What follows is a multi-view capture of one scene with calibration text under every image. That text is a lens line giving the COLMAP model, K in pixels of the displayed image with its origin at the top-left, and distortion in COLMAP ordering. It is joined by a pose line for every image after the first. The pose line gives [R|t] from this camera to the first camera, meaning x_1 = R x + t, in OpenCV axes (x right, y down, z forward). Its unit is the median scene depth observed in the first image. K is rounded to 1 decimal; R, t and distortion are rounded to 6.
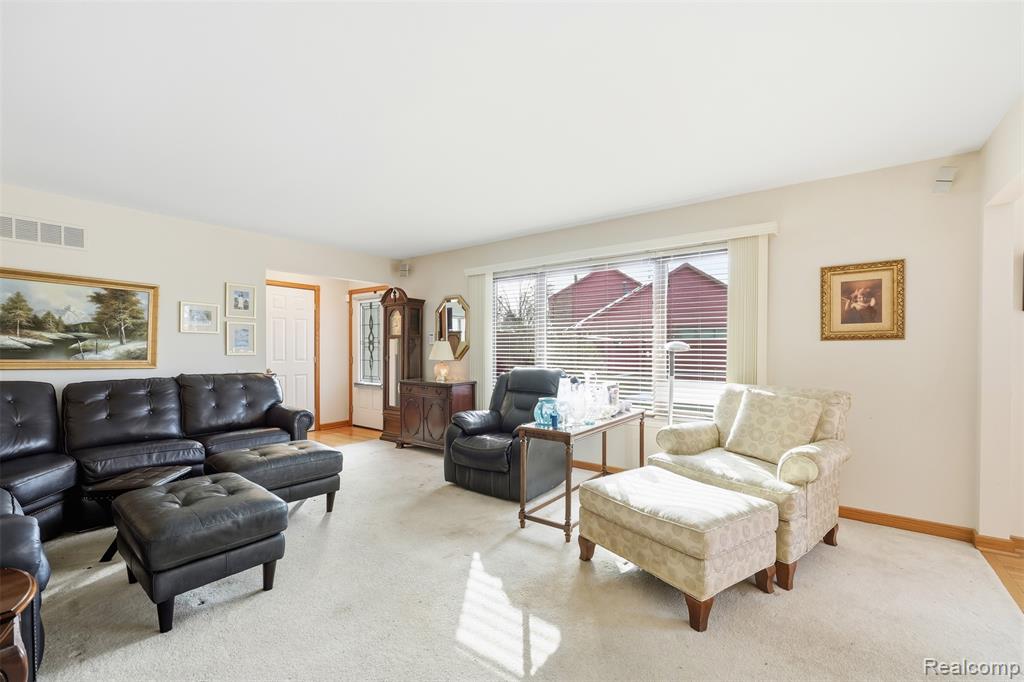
lens RADIAL K [[439.1, 0, 506.6], [0, 439.1, 350.2], [0, 0, 1]] dist [-0.000984, 0.000257]
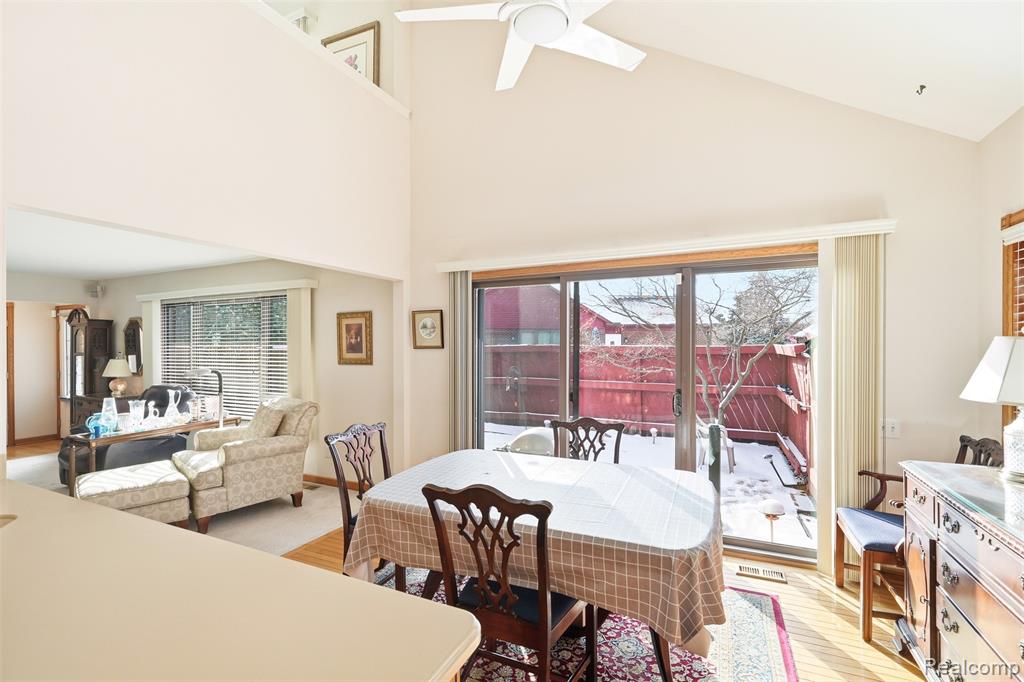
lens RADIAL K [[454.7, 0, 510.7], [0, 454.7, 349.1], [0, 0, 1]] dist [-0.001729, 0.000106]
pose [[0.975758, -0.007233, 0.218731, 0.879772], [0.006400, 0.999969, 0.004520, -0.070429], [-0.218757, -0.003011, 0.975775, -0.515710]]
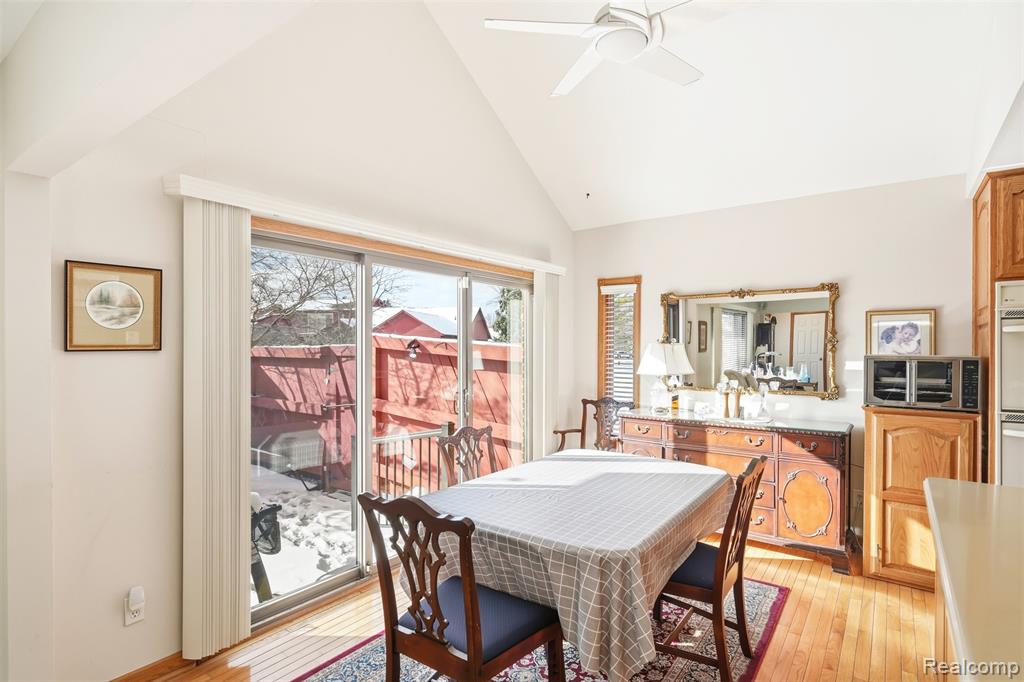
lens RADIAL K [[517.6, 0, 514.7], [0, 517.6, 346.2], [0, 0, 1]] dist [-0.003543, 0.000368]
pose [[-0.024970, -0.000633, 0.999688, 0.299324], [0.001227, 0.999999, 0.000664, -0.073168], [-0.999687, 0.001244, -0.024969, 0.268348]]
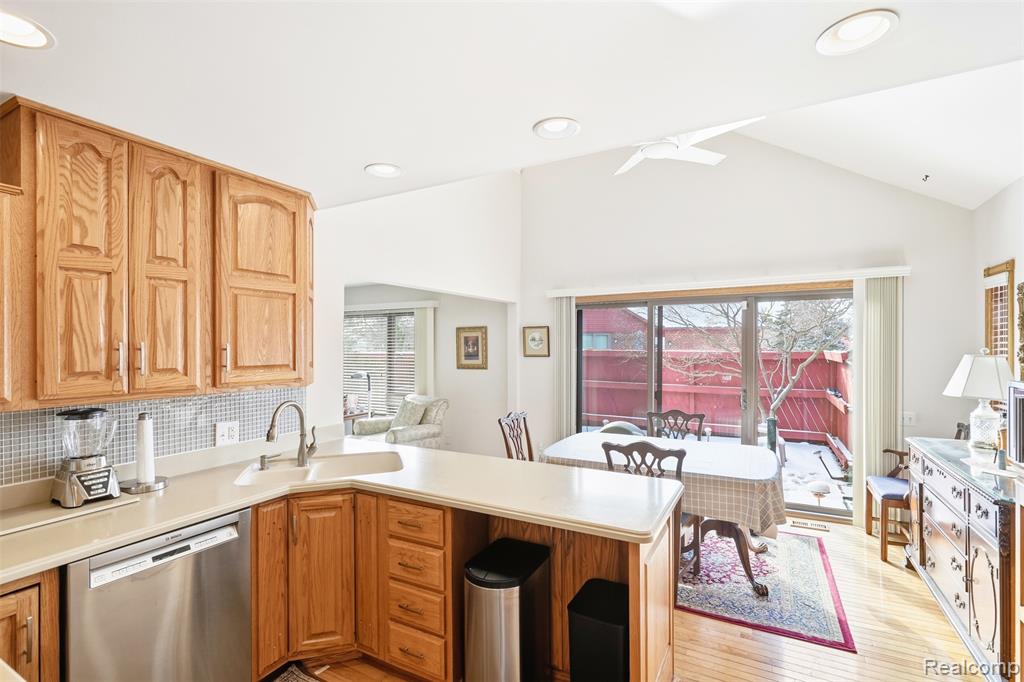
lens RADIAL K [[477.7, 0, 507.7], [0, 477.7, 349.3], [0, 0, 1]] dist [-0.001406, -0.000769]
pose [[0.987799, -0.005544, 0.155632, 0.580839], [0.005412, 0.999985, 0.001272, -0.095594], [-0.155637, -0.000414, 0.987814, -0.863245]]
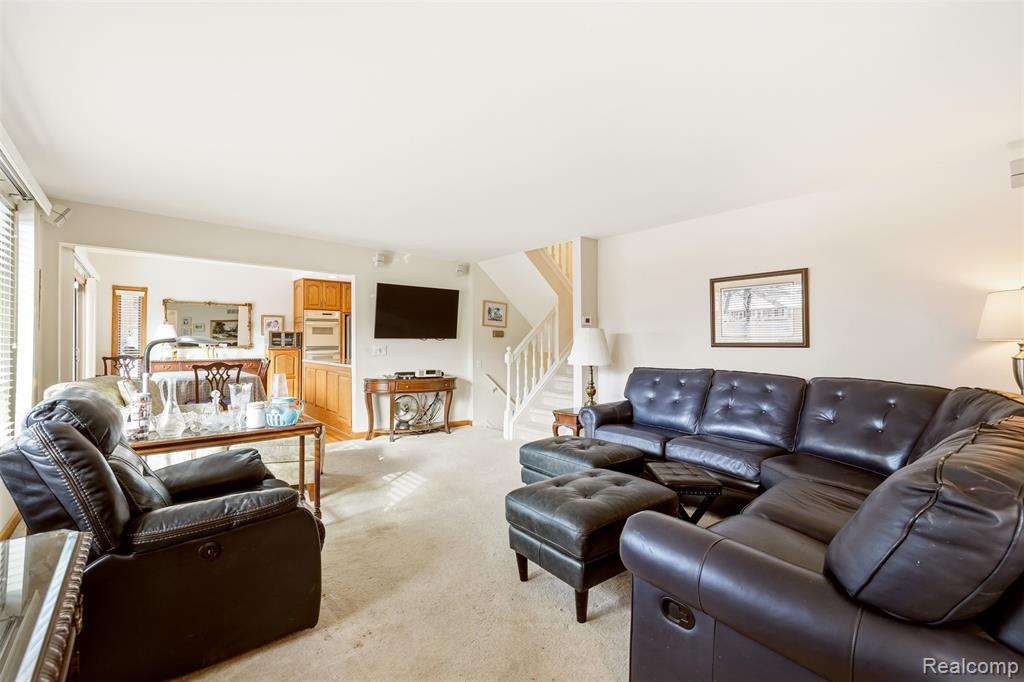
lens RADIAL K [[439.1, 0, 503.6], [0, 439.1, 336.9], [0, 0, 1]] dist [-0.000984, 0.000257]
pose [[-0.976431, -0.004678, 0.215780, -0.501513], [-0.006504, 0.999949, -0.007756, -0.012336], [-0.215733, -0.008977, -0.976411, 1.627316]]
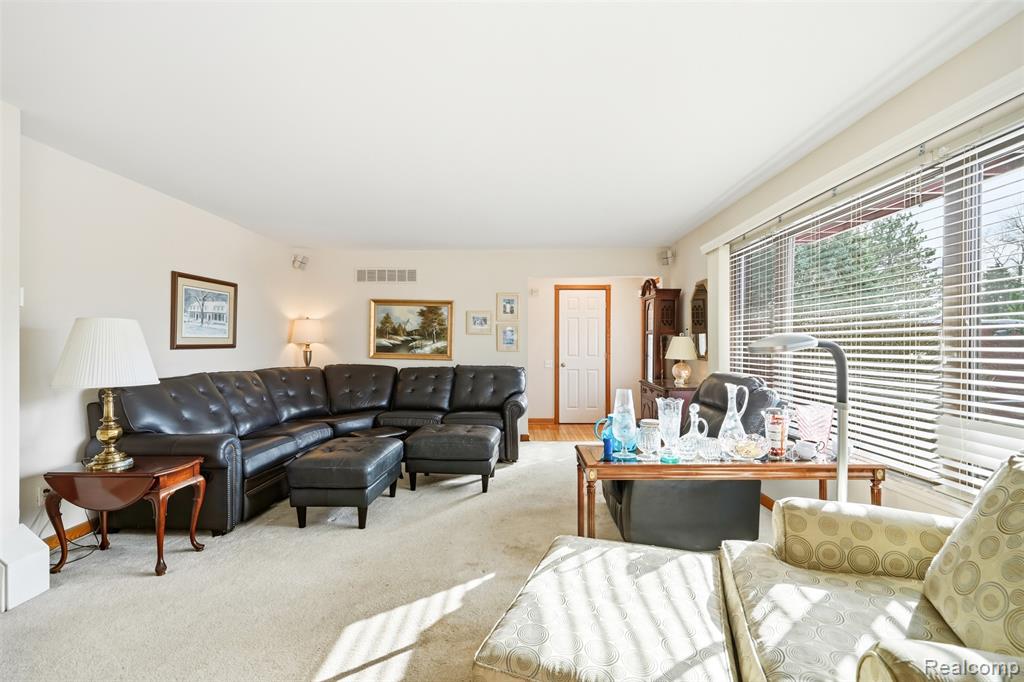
lens RADIAL K [[439.1, 0, 512.4], [0, 439.1, 341.5], [0, 0, 1]] dist [-0.000984, 0.000257]
pose [[0.591872, -0.007518, -0.805997, 0.522745], [0.000682, 0.999961, -0.008827, -0.006876], [0.806031, 0.004675, 0.591854, 0.375271]]
